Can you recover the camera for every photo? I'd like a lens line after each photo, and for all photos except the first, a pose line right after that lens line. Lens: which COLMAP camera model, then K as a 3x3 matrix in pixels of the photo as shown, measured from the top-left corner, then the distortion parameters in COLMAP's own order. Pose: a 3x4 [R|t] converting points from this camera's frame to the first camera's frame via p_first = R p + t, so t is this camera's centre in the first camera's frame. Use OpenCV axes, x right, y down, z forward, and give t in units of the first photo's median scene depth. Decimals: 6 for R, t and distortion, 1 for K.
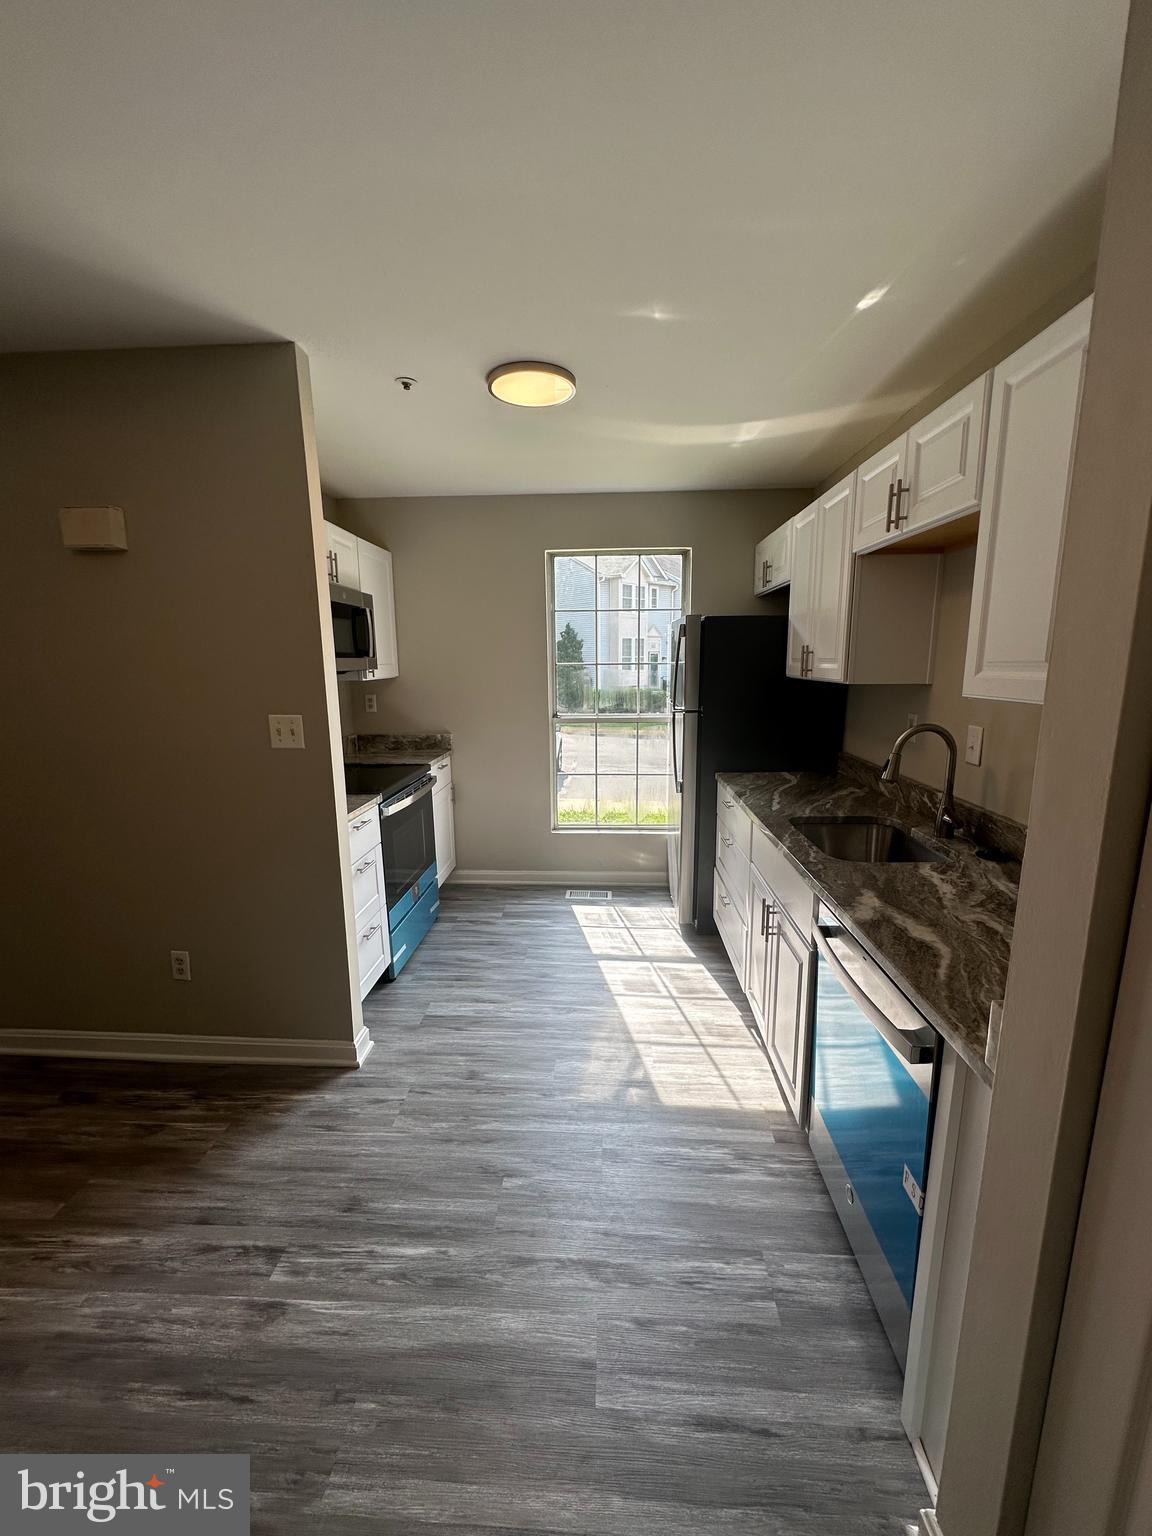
lens RADIAL K [[613.6, 0, 573.8], [0, 613.6, 770.5], [0, 0, 1]] dist [-0.004861, 0.001276]
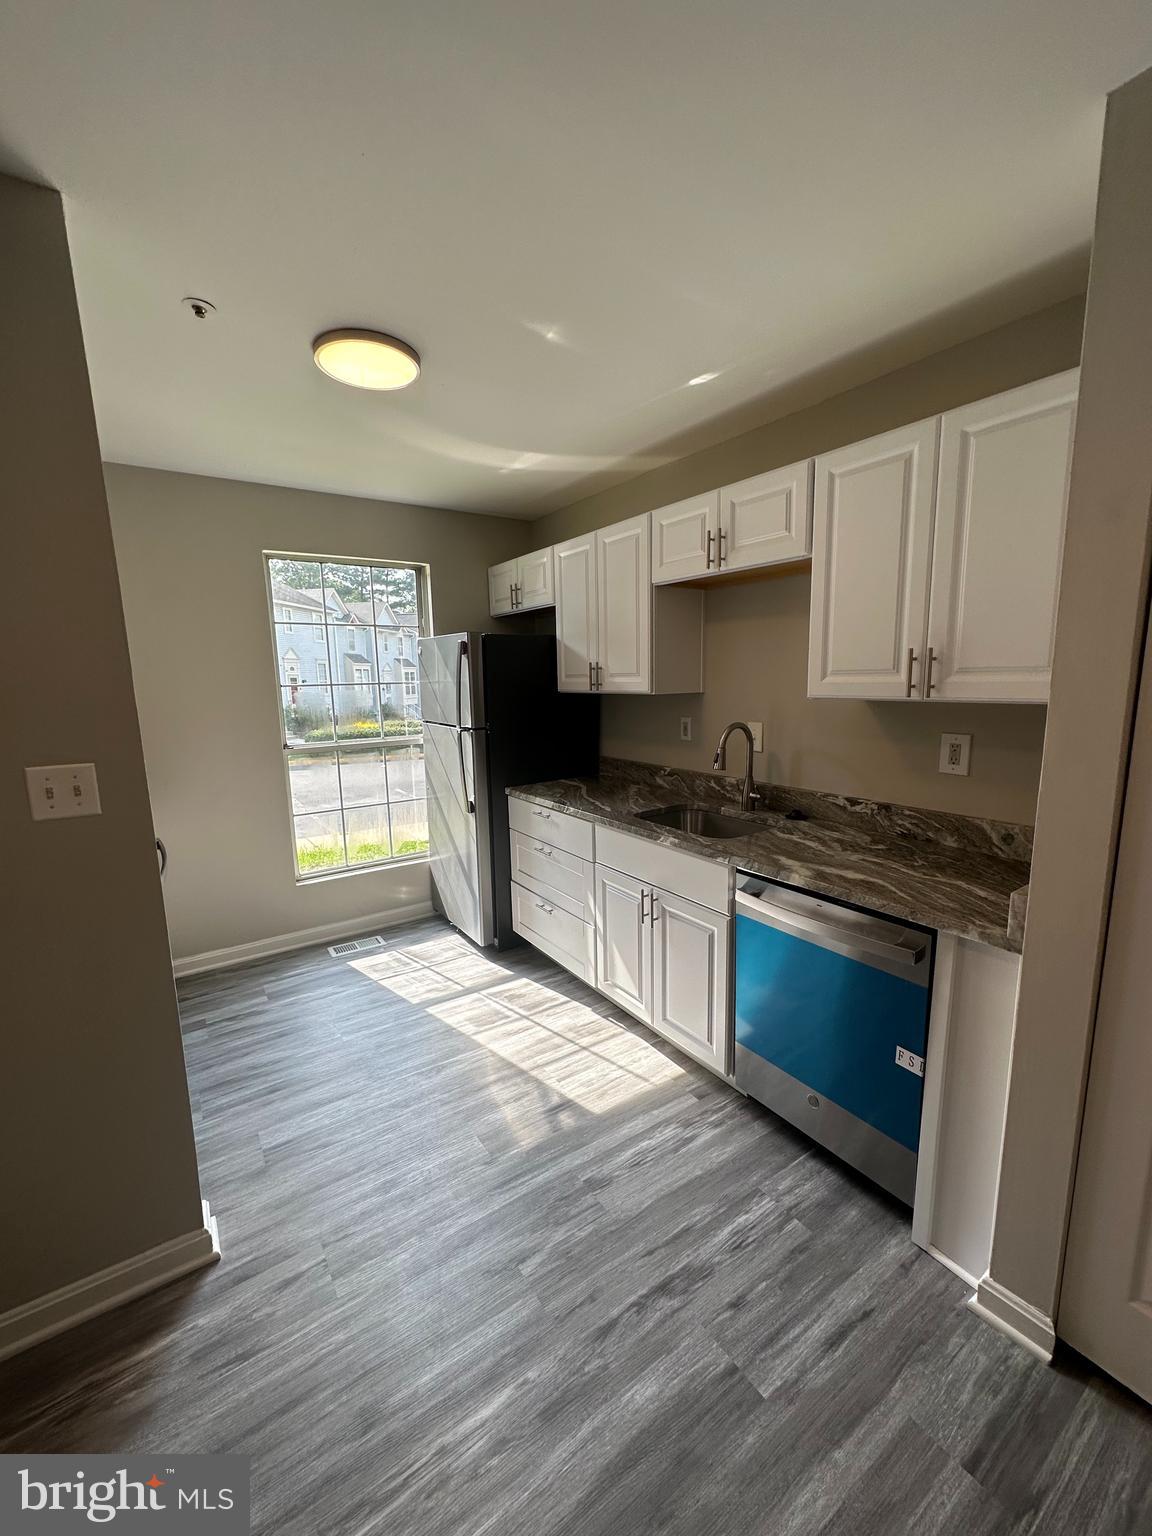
lens RADIAL K [[613.6, 0, 574.2], [0, 613.6, 770.6], [0, 0, 1]] dist [-0.004861, 0.001276]
pose [[0.795814, -0.100989, 0.597061, -0.437379], [0.122831, 0.992419, 0.004142, -0.023316], [-0.592953, 0.070041, 0.802185, 0.182724]]
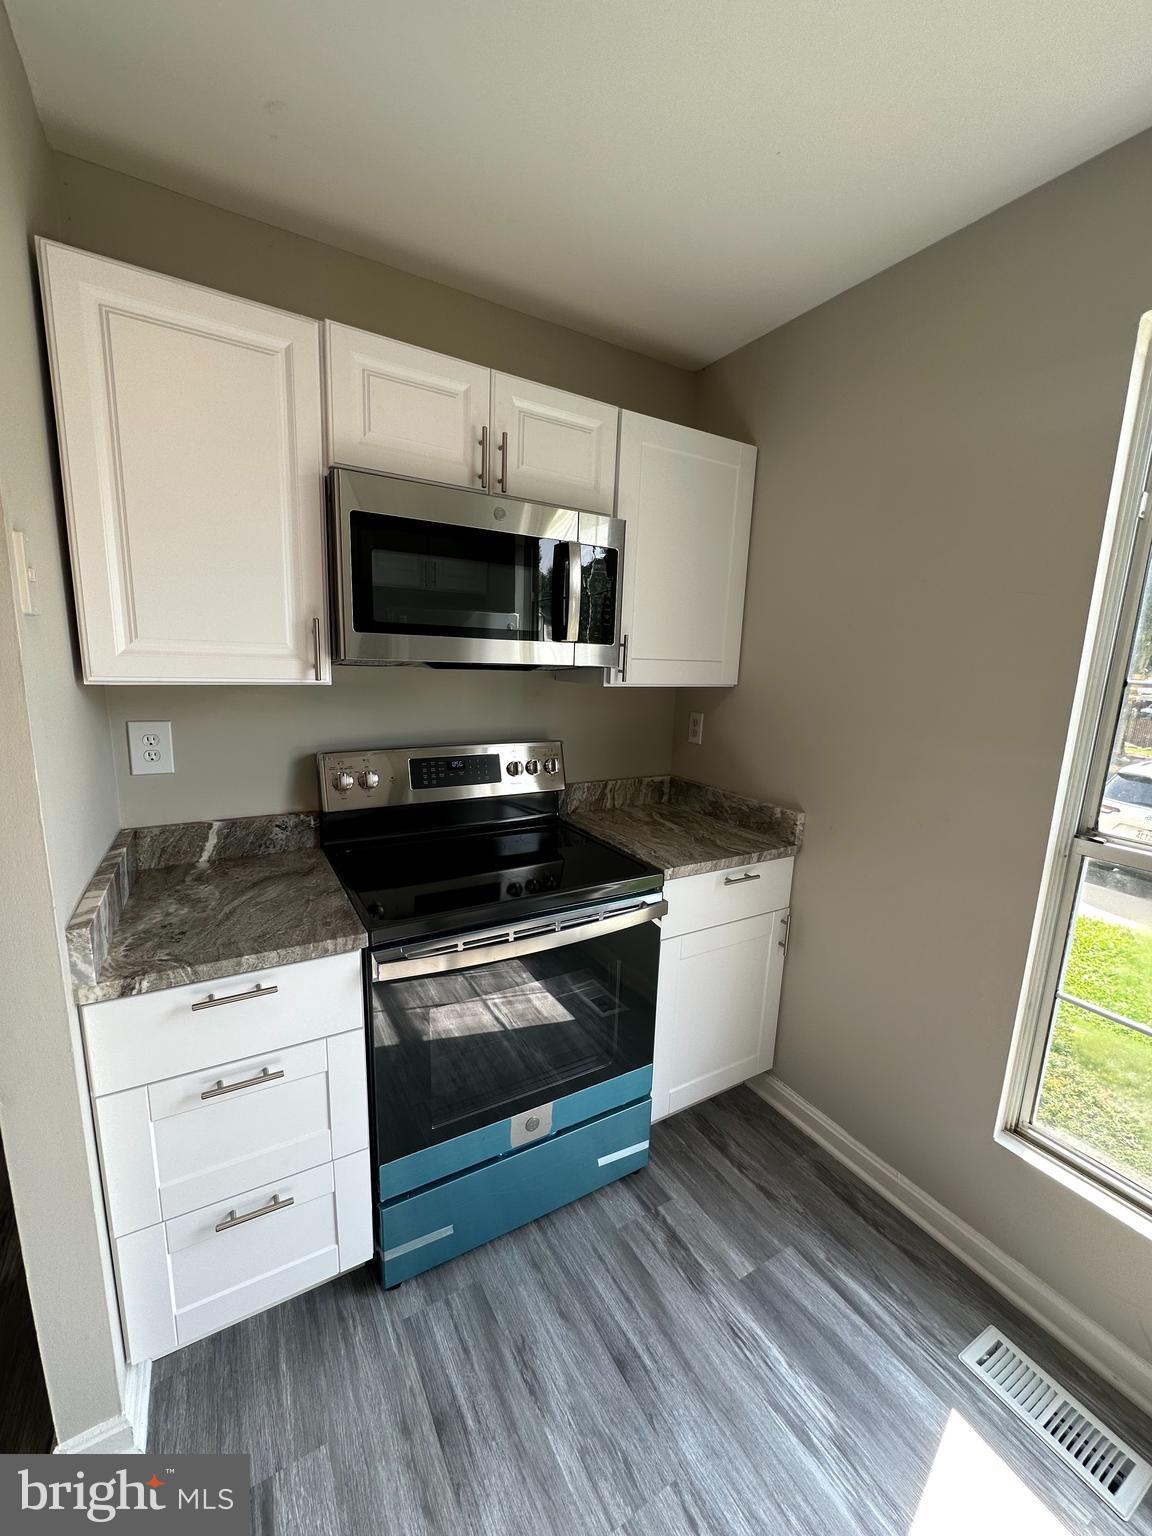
lens RADIAL K [[613.6, 0, 575.2], [0, 613.6, 771.9], [0, 0, 1]] dist [-0.004861, 0.001276]
pose [[0.559269, 0.183000, -0.808535, 0.156782], [-0.195082, 0.976993, 0.086188, -0.189045], [0.805705, 0.109528, 0.582102, 1.126651]]
